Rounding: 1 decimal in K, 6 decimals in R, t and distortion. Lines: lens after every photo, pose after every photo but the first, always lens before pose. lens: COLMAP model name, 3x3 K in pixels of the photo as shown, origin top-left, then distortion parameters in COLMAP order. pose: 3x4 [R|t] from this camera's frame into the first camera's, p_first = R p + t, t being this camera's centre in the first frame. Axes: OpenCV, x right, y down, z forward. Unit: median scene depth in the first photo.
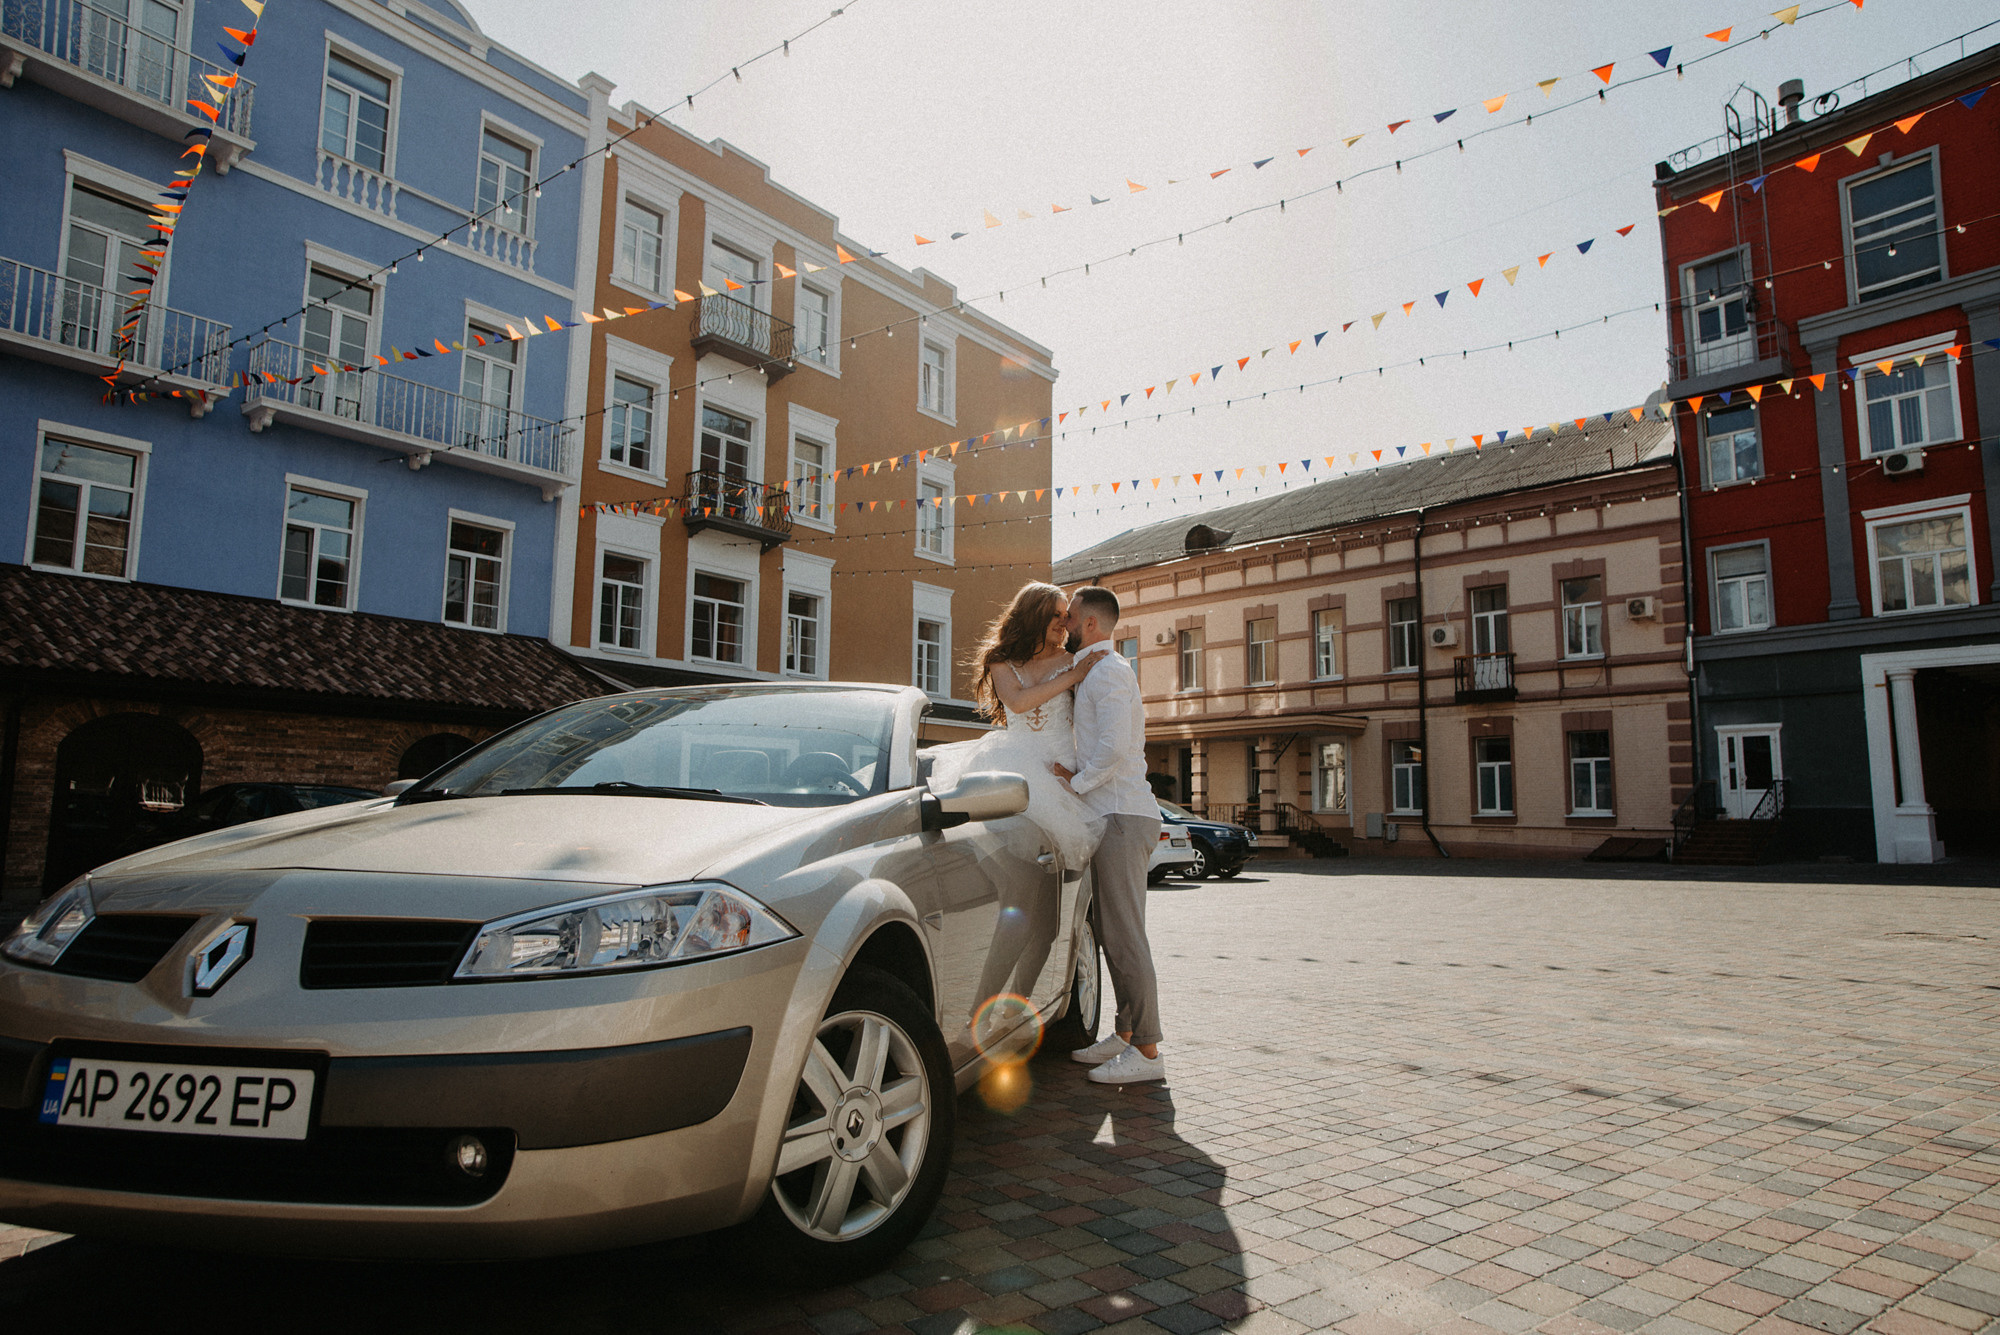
lens RADIAL K [[1161.4, 0, 1011.1], [0, 1161.4, 670.5], [0, 0, 1]] dist [-0.073014, 0.054666]
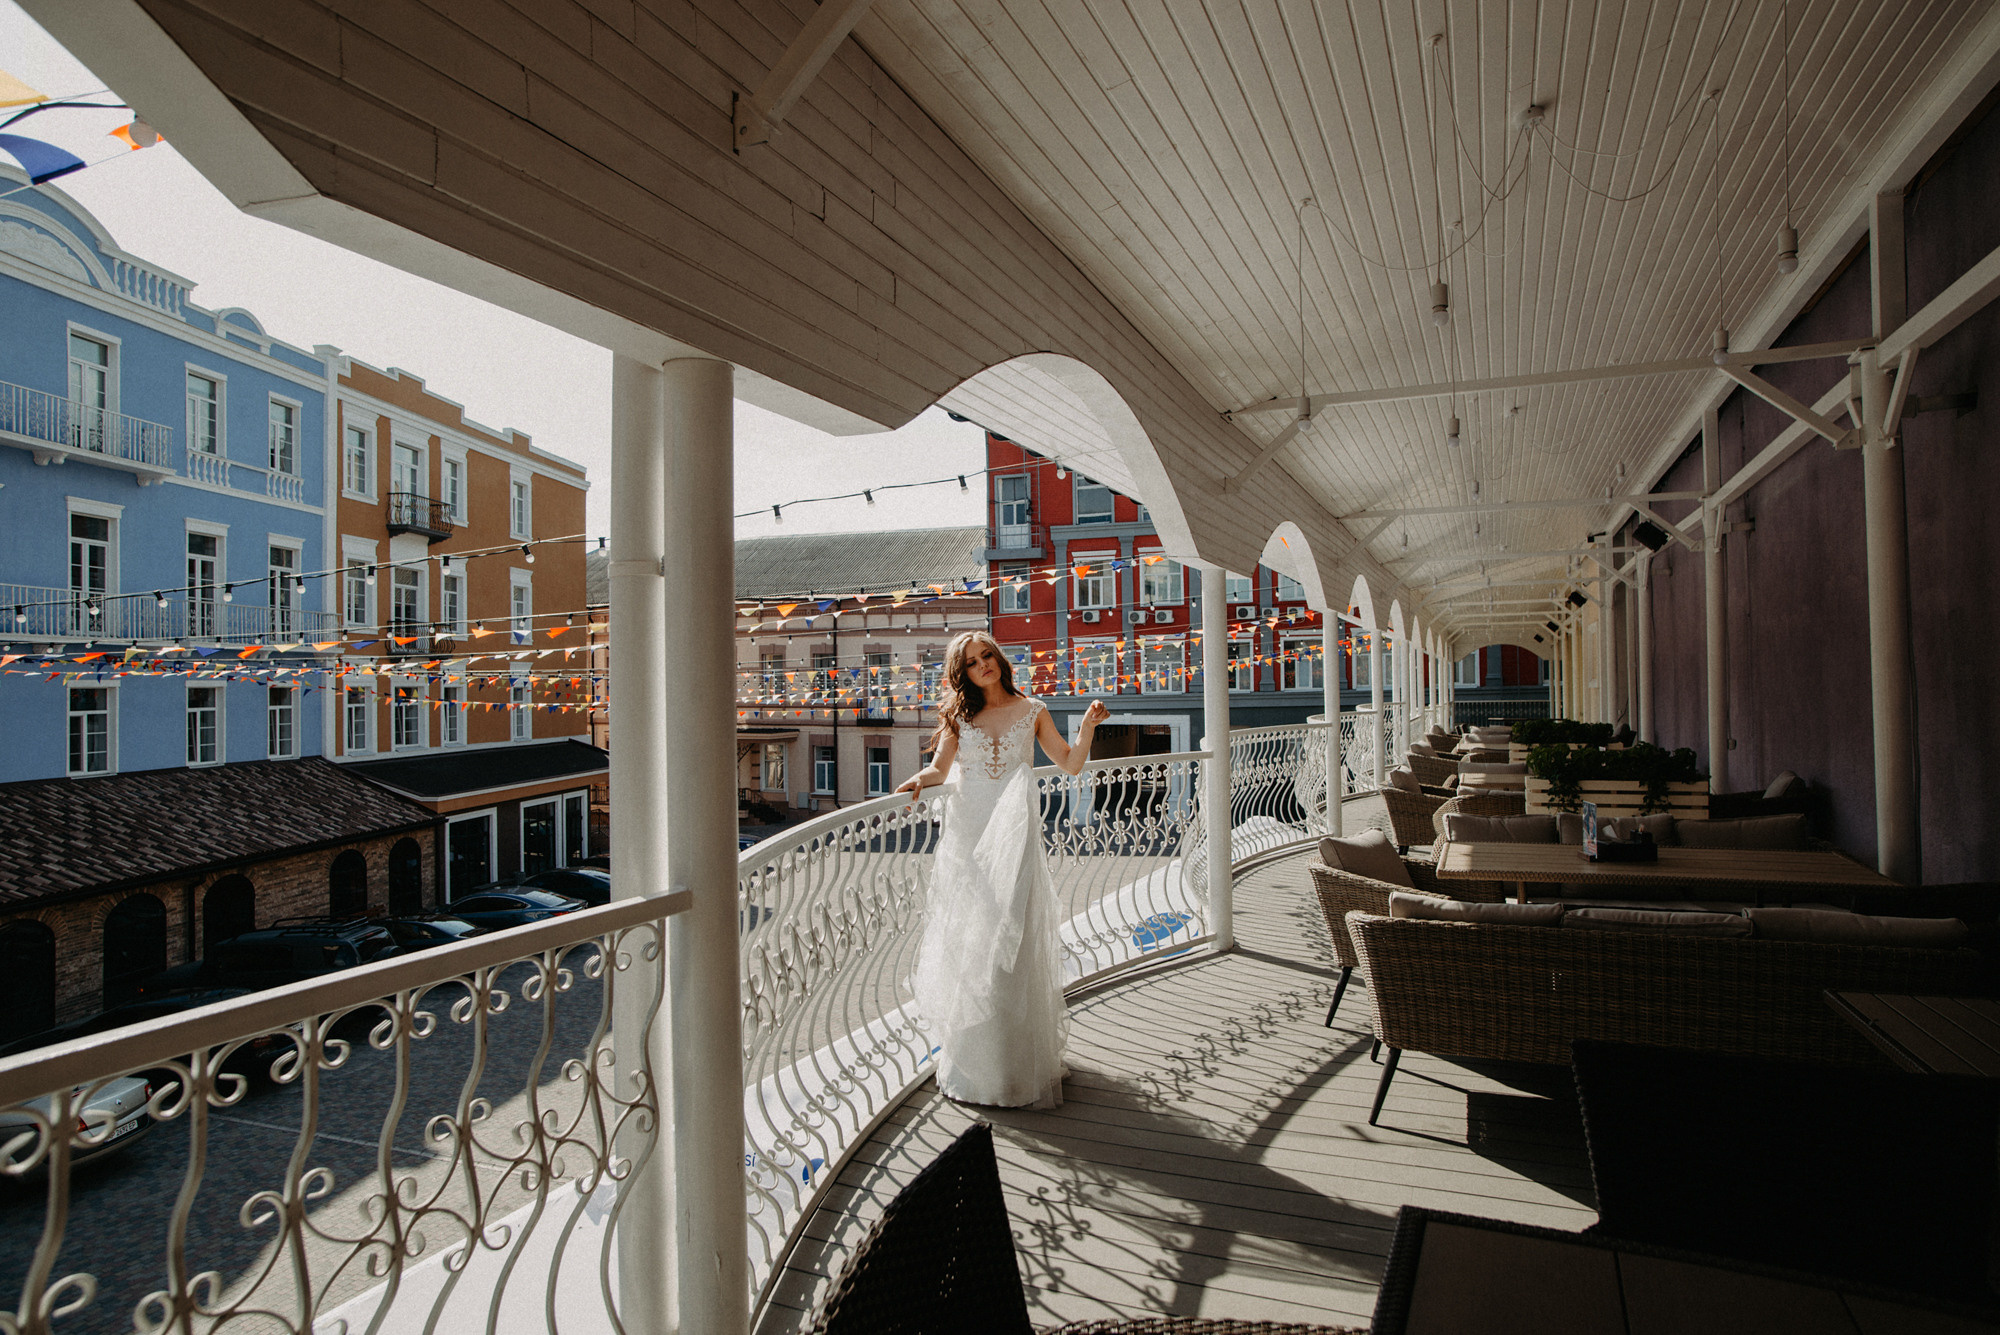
lens RADIAL K [[1196.8, 0, 987.7], [0, 1196.8, 661.4], [0, 0, 1]] dist [-0.038172, 0.036686]
pose [[0.861610, -0.008766, 0.507496, -0.430002], [-0.045324, 0.994528, 0.094128, -0.325727], [-0.505544, -0.104103, 0.856498, -0.723204]]
